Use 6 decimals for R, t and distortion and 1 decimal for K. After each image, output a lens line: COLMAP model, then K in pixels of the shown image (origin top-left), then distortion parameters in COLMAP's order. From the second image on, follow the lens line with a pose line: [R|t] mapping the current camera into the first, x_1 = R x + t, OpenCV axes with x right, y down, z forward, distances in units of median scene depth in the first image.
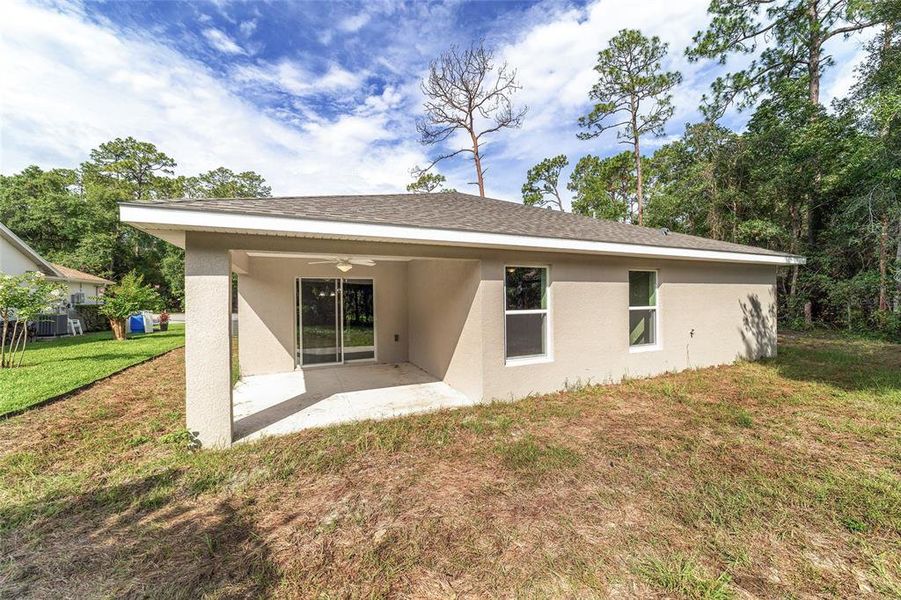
lens RADIAL K [[340.2, 0, 445.5], [0, 340.2, 299.0], [0, 0, 1]] dist [0.000036, 0.000484]
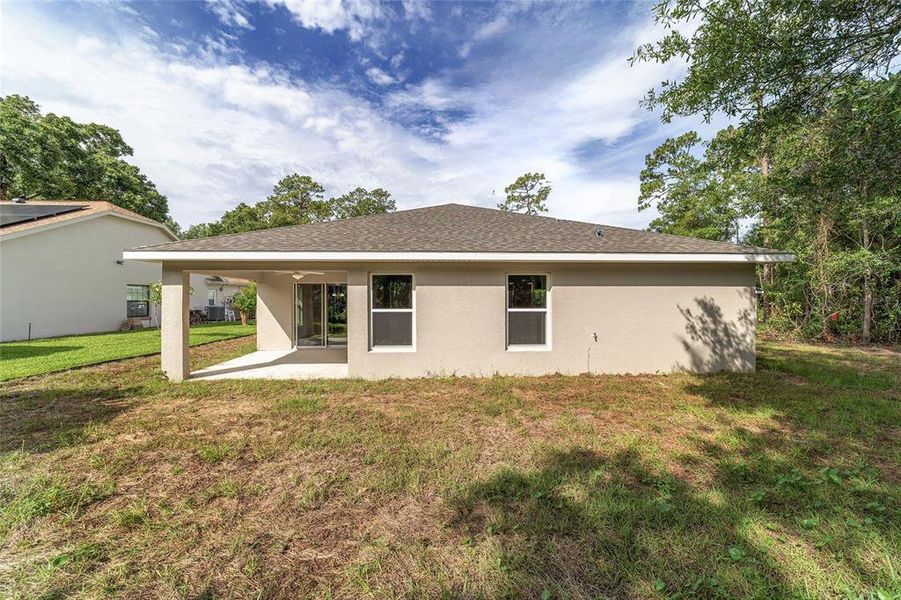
lens RADIAL K [[343.7, 0, 447.2], [0, 343.7, 296.5], [0, 0, 1]] dist [-0.008183, 0.000283]
pose [[0.931128, 0.008107, -0.364602, 0.170664], [-0.010913, 0.999925, -0.005635, -0.001800], [0.364528, 0.009226, 0.931147, -0.019544]]
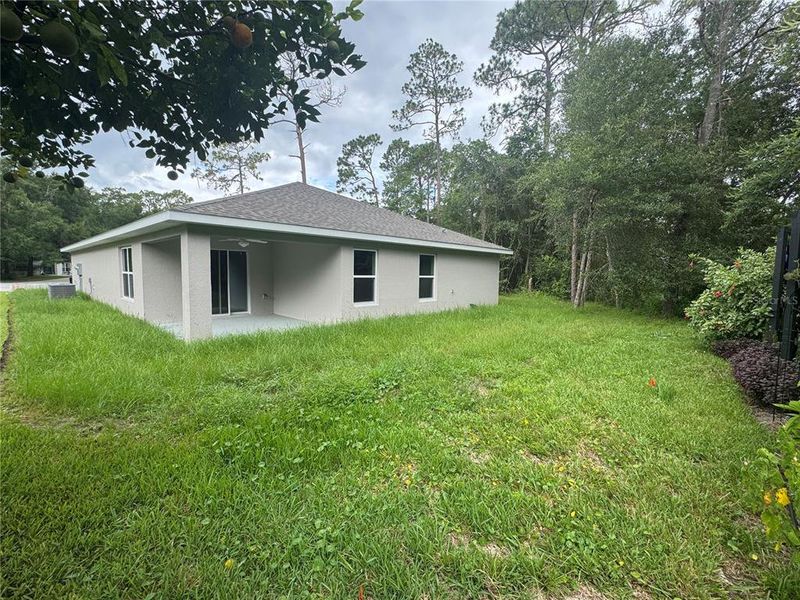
lens RADIAL K [[369.4, 0, 400.0], [0, 369.4, 300.0], [0, 0, 1]] dist [0.000340, 0.000030]
pose [[0.917860, -0.003425, 0.396890, -0.066582], [-0.023645, 0.997715, 0.063291, 0.006760], [-0.396200, -0.067477, 0.915681, -0.154073]]
